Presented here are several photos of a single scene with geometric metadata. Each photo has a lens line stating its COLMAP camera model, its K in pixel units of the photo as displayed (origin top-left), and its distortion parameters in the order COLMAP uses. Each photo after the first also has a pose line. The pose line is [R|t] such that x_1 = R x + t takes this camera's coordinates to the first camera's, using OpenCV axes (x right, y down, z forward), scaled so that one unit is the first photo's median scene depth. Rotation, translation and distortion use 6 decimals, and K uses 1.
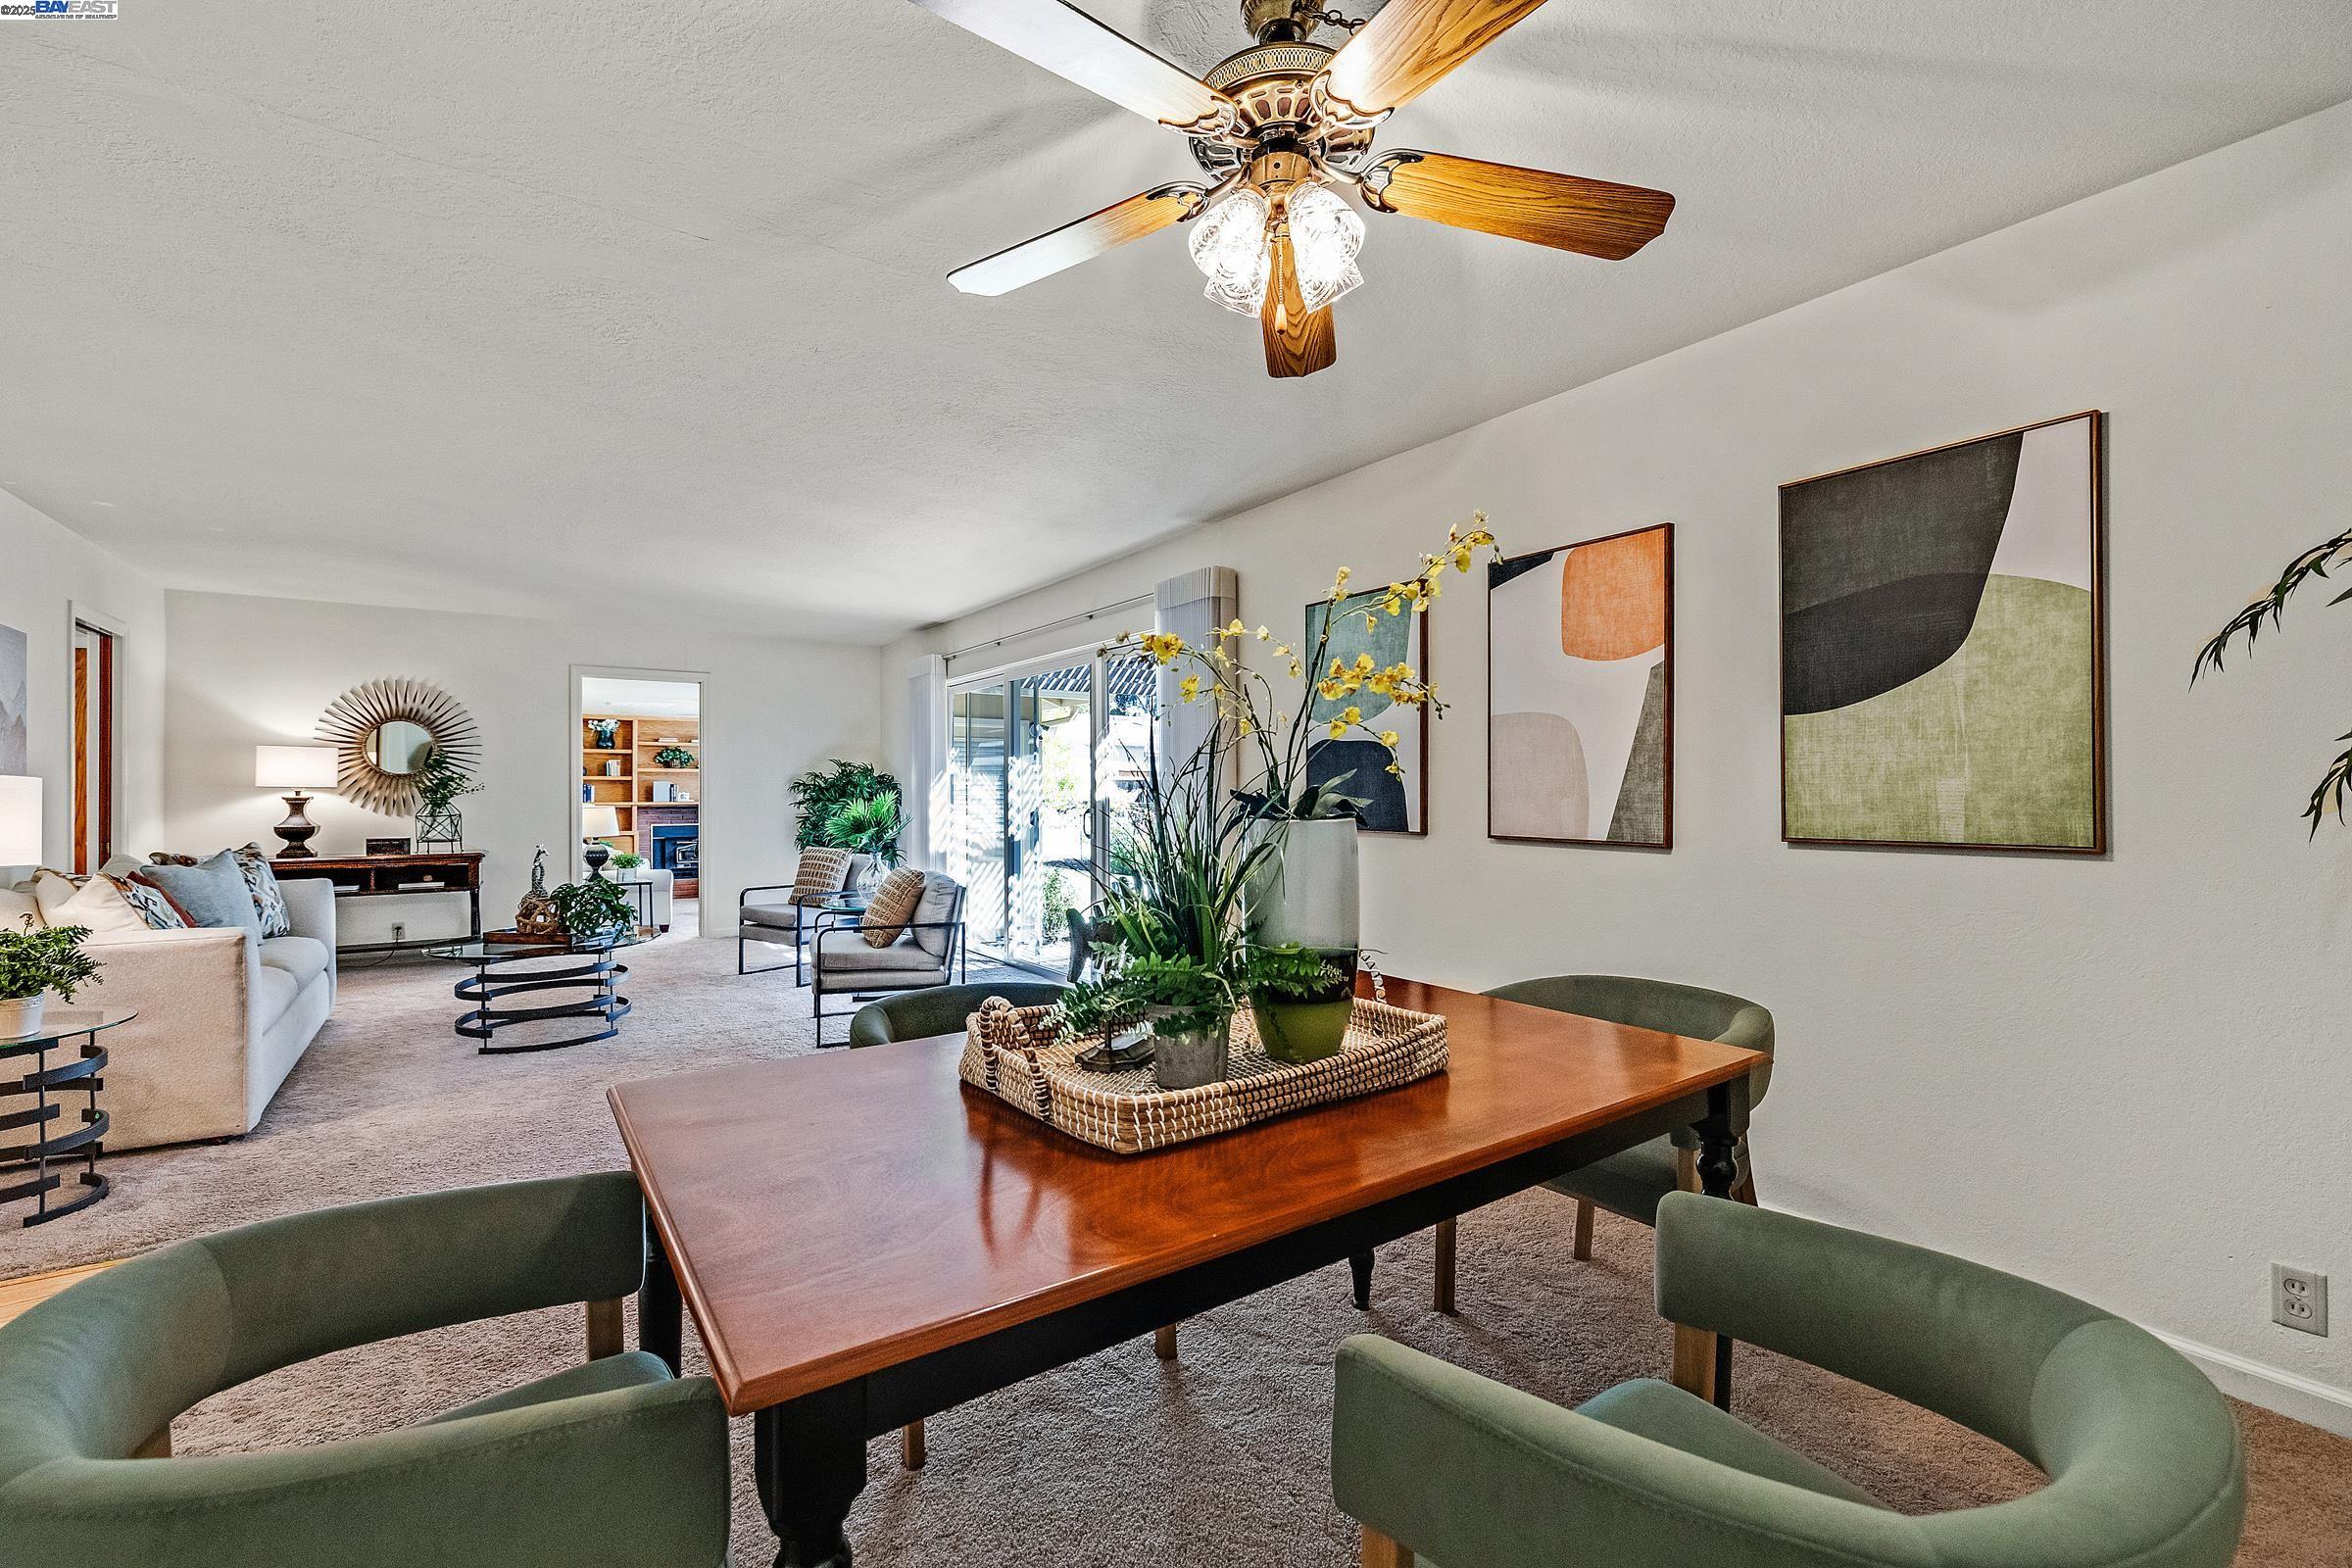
lens RADIAL K [[988.6, 0, 1169.2], [0, 988.6, 788.0], [0, 0, 1]] dist [-0.000258, -0.000140]
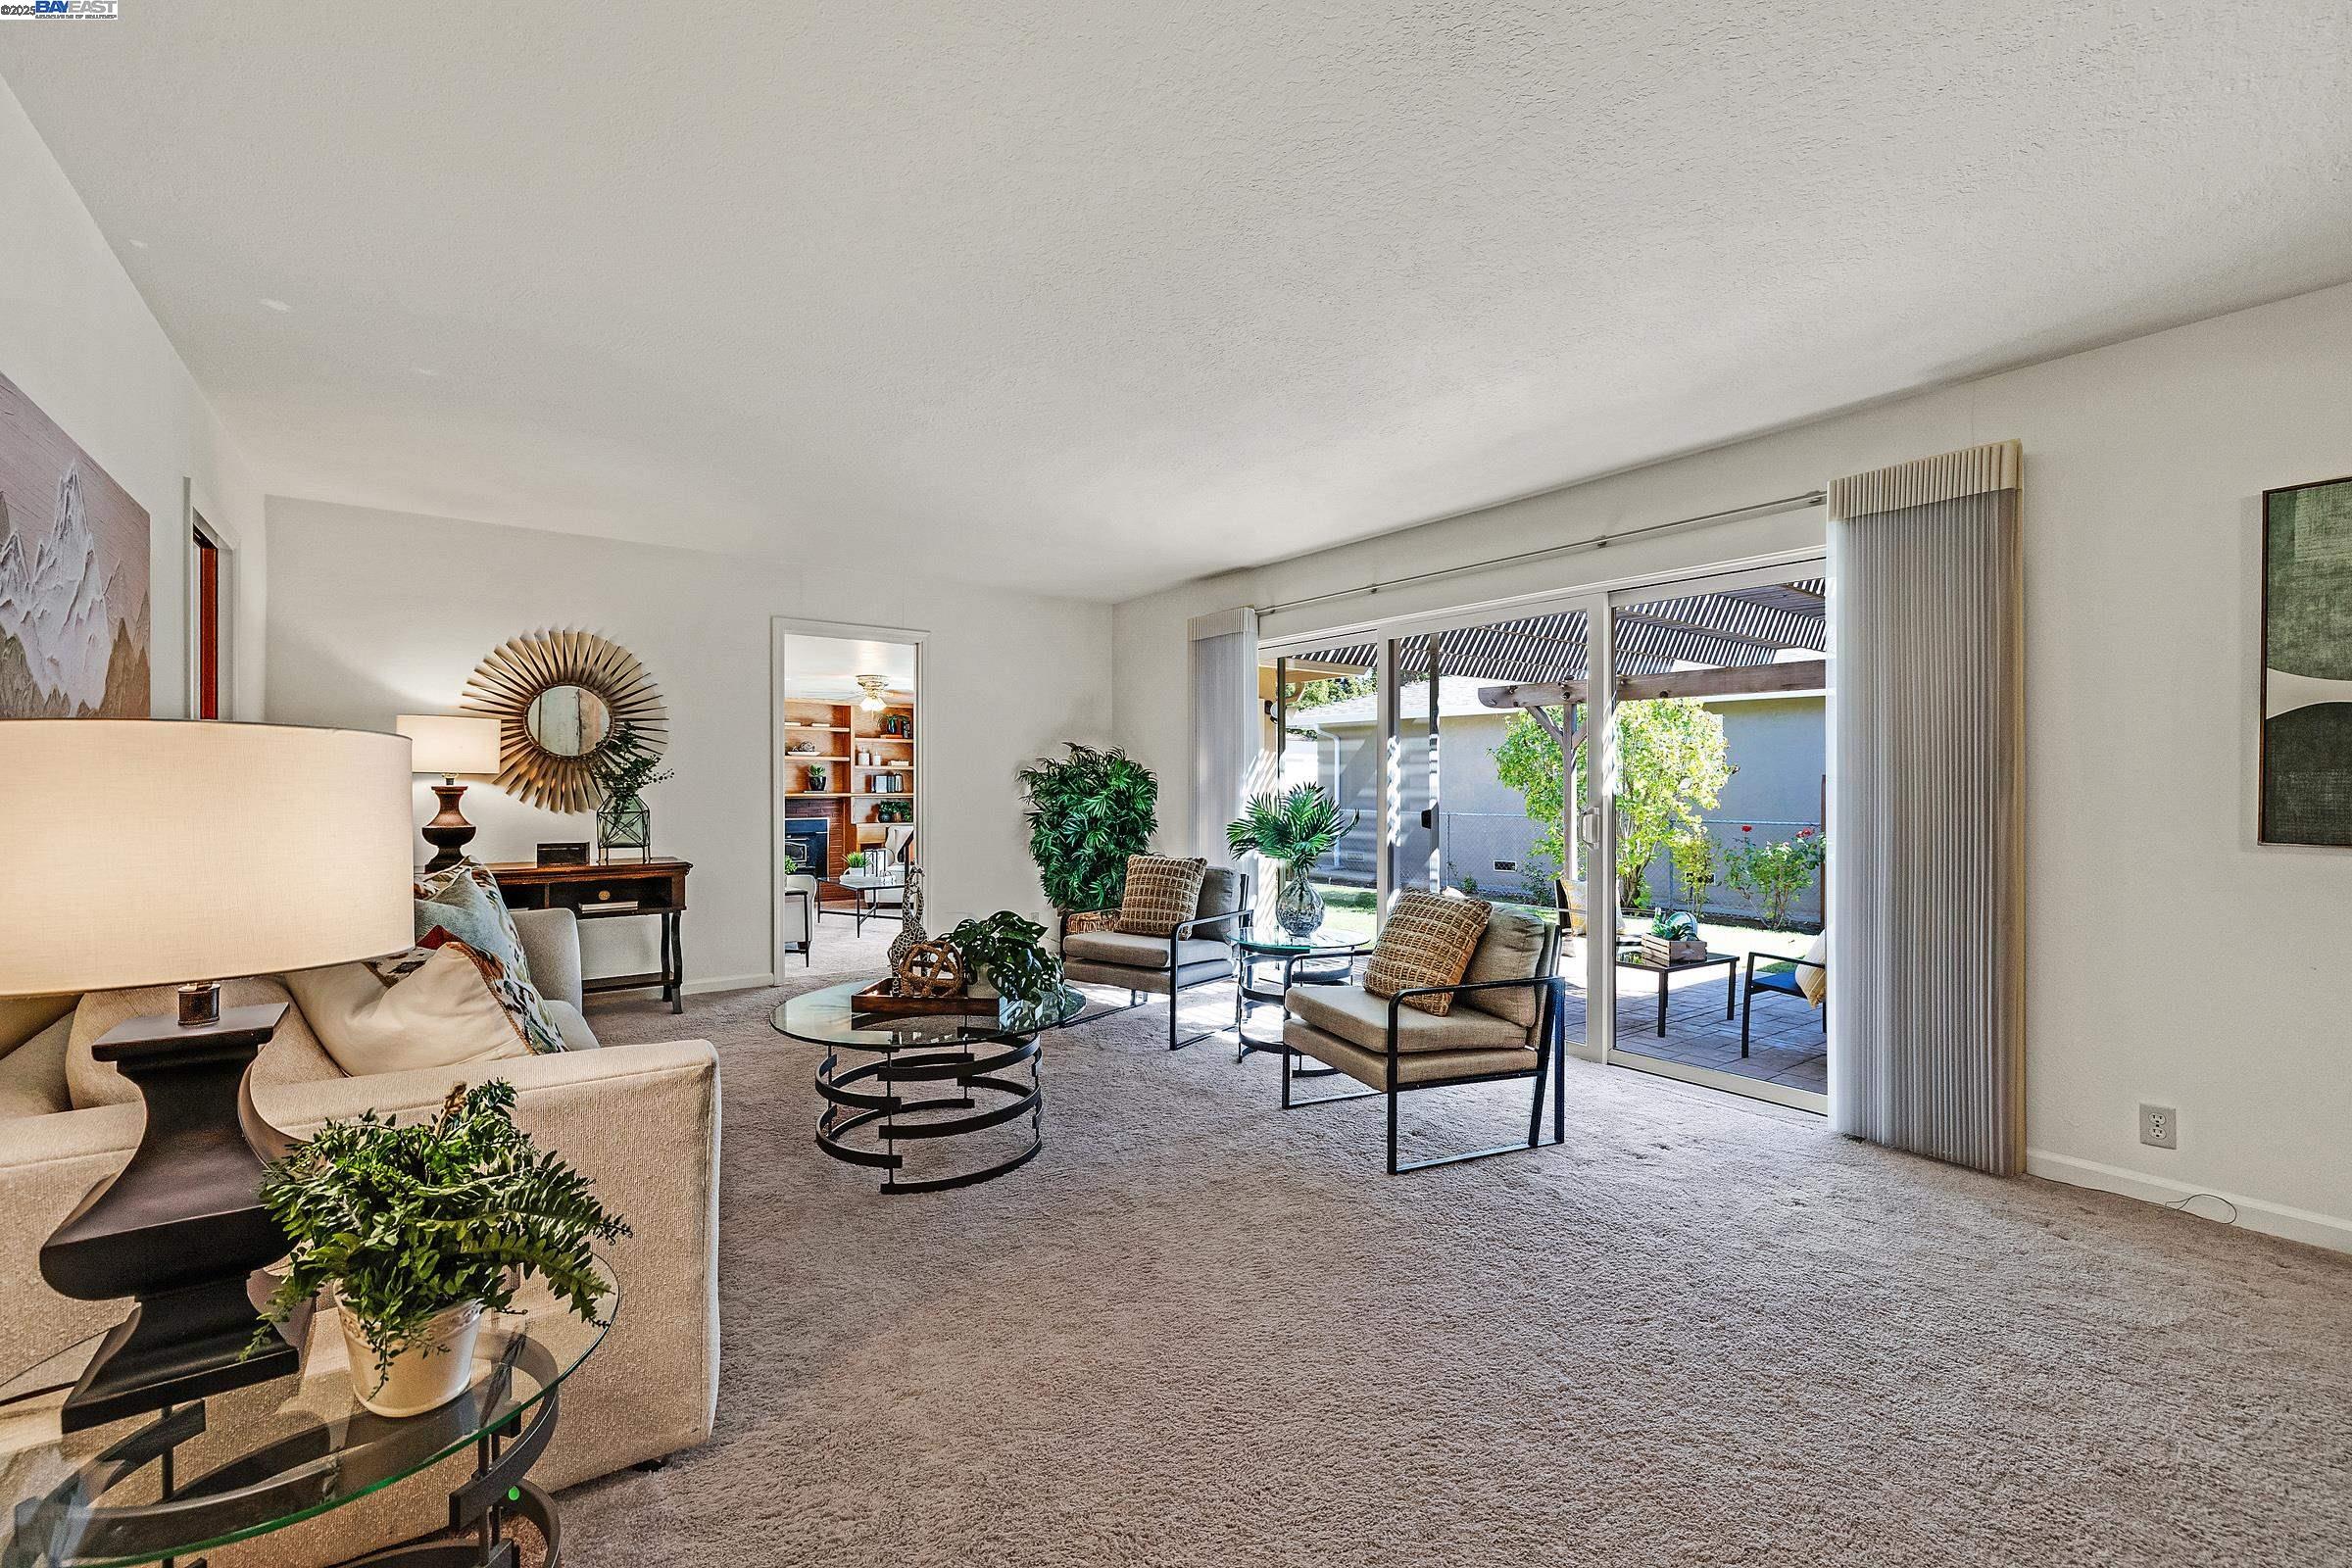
lens RADIAL K [[988.6, 0, 1169.2], [0, 988.6, 788.0], [0, 0, 1]] dist [-0.000258, -0.000140]
pose [[0.999194, 0.004303, 0.039904, -0.514077], [-0.004616, 0.999959, 0.007750, 0.002808], [-0.039869, -0.007928, 0.999173, 0.344214]]
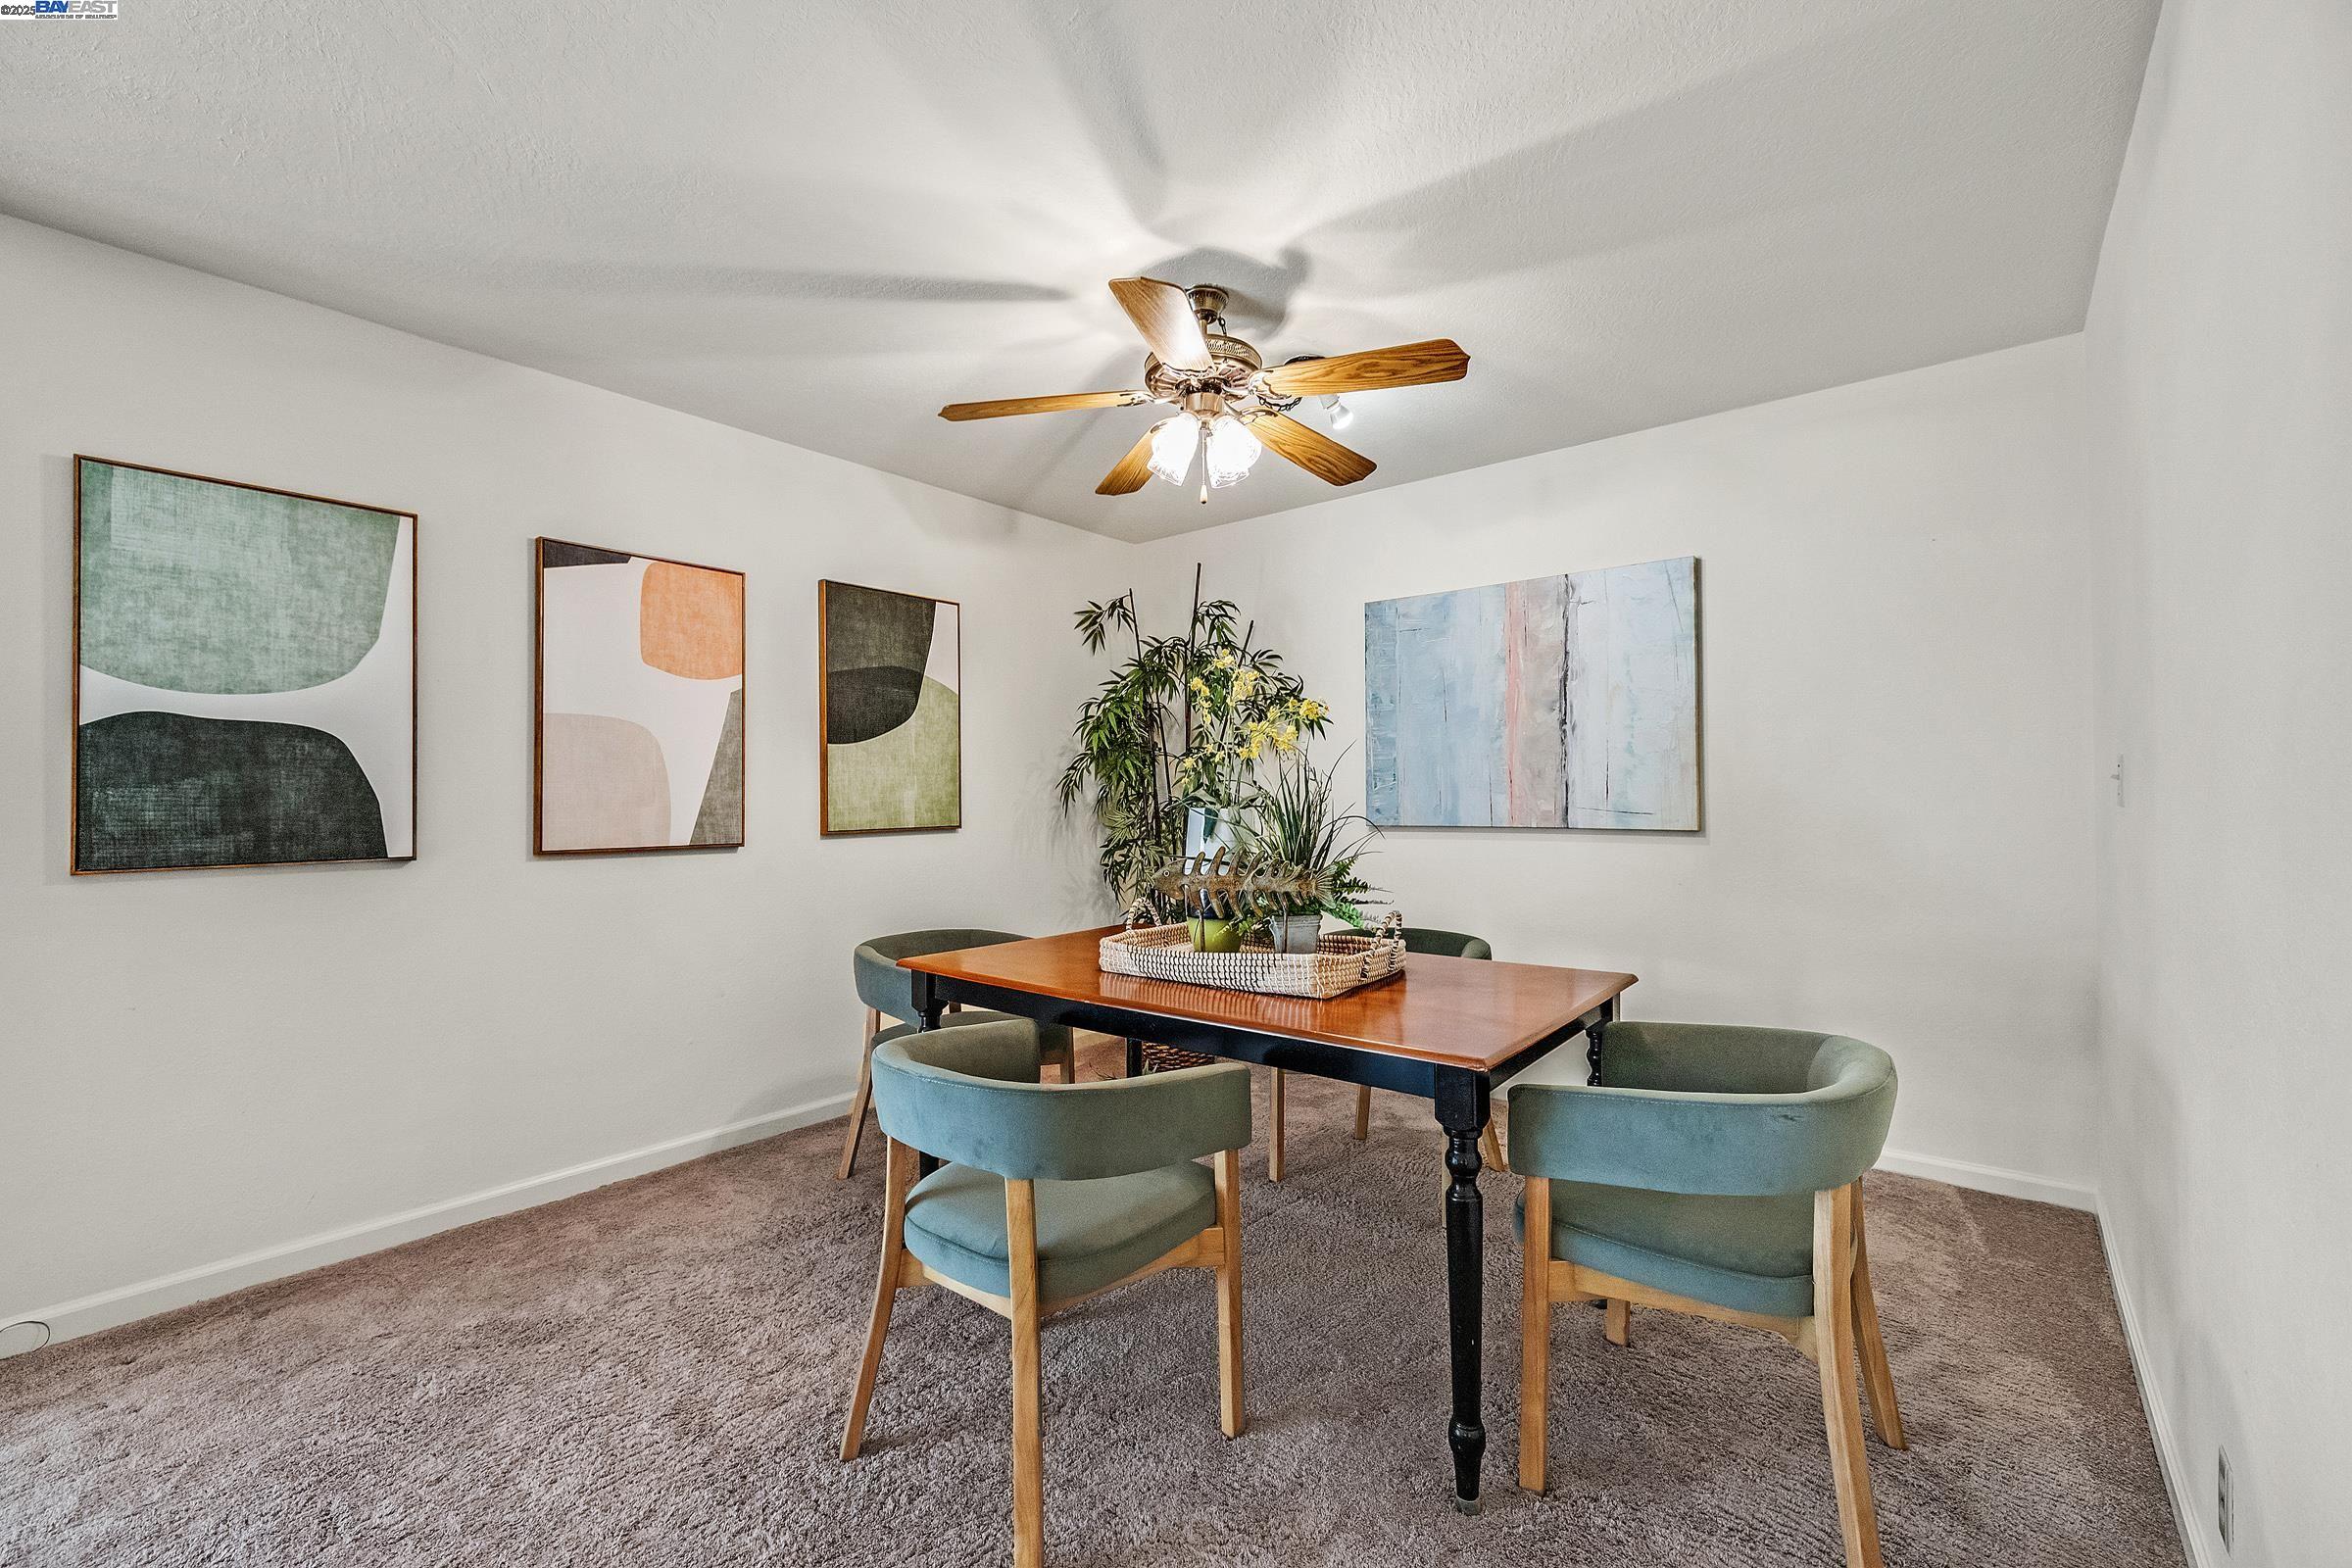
lens RADIAL K [[988.6, 0, 1169.2], [0, 988.6, 788.0], [0, 0, 1]] dist [-0.000258, -0.000140]
pose [[-0.276944, 0.012320, 0.960807, -0.469706], [0.006225, 0.999920, -0.011027, 0.003888], [-0.960866, 0.002927, -0.276998, 0.509433]]
